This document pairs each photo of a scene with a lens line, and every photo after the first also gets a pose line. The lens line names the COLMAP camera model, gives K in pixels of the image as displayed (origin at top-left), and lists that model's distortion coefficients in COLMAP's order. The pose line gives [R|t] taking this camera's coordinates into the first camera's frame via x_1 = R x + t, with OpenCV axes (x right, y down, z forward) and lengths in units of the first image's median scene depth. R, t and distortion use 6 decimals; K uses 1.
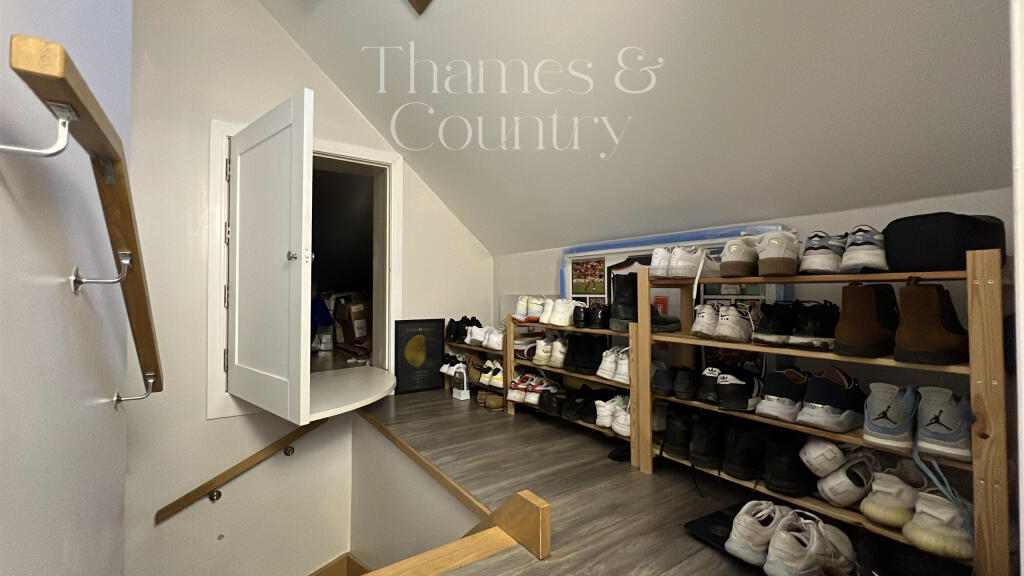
lens RADIAL K [[431.6, 0, 511.9], [0, 431.6, 287.5], [0, 0, 1]] dist [-0.001798, 0.000246]
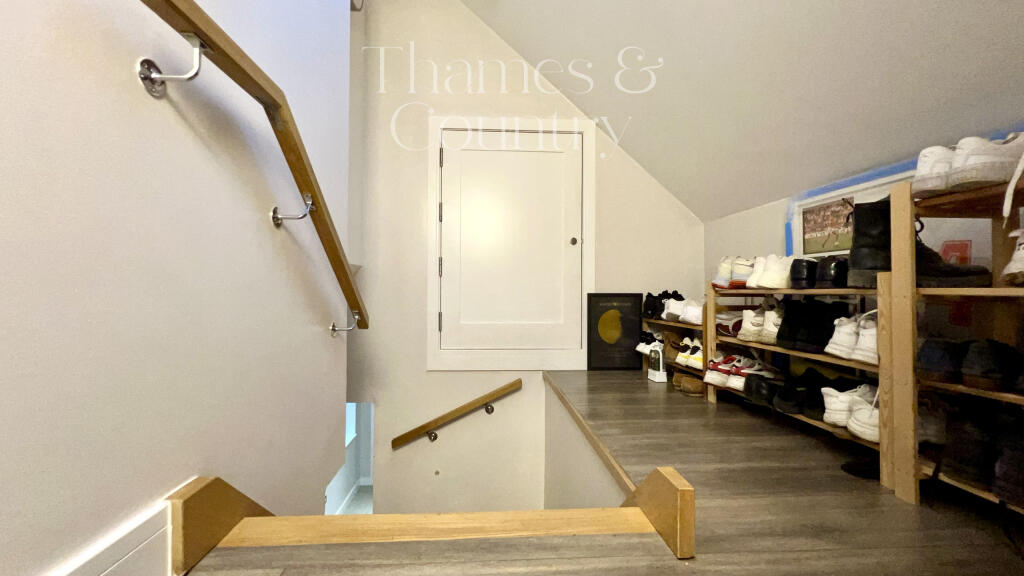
lens RADIAL K [[431.6, 0, 508.5], [0, 431.6, 288.5], [0, 0, 1]] dist [-0.001798, 0.000246]
pose [[0.856134, -0.001409, -0.516752, 0.122882], [0.003983, 0.999985, 0.003873, 0.097416], [0.516738, -0.005375, 0.856126, 0.128609]]
